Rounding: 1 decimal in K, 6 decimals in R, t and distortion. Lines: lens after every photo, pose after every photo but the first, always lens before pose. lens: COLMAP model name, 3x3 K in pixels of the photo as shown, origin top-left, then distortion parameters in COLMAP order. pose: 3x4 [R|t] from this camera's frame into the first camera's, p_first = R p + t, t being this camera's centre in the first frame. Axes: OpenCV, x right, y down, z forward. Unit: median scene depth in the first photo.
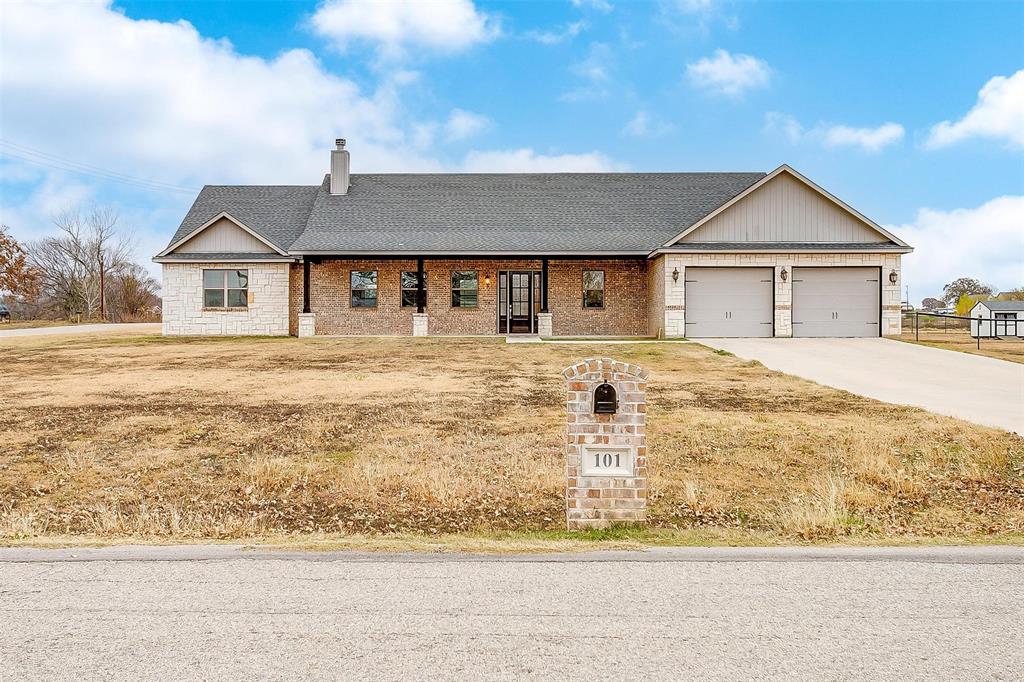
lens RADIAL K [[717.5, 0, 516.8], [0, 717.5, 334.4], [0, 0, 1]] dist [0.000475, 0.000140]
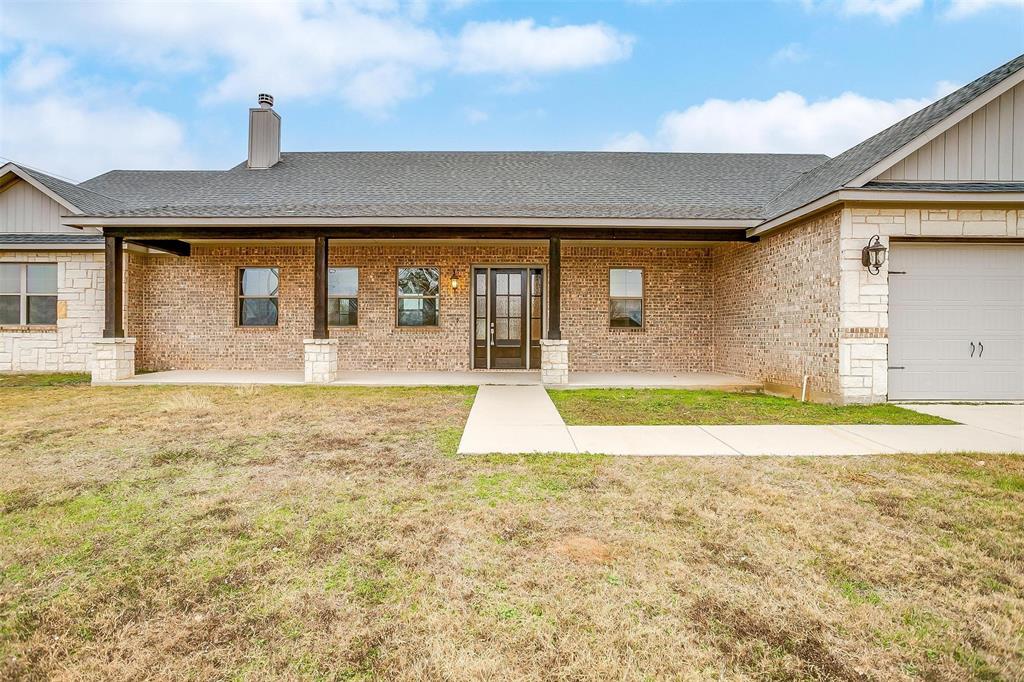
lens RADIAL K [[504.5, 0, 511.4], [0, 504.5, 344.1], [0, 0, 1]] dist [-0.045869, 0.022090]
pose [[0.999970, 0.004308, 0.006393, 0.004729], [-0.004331, 0.999984, 0.003585, -0.024541], [-0.006378, -0.003613, 0.999973, 0.570351]]
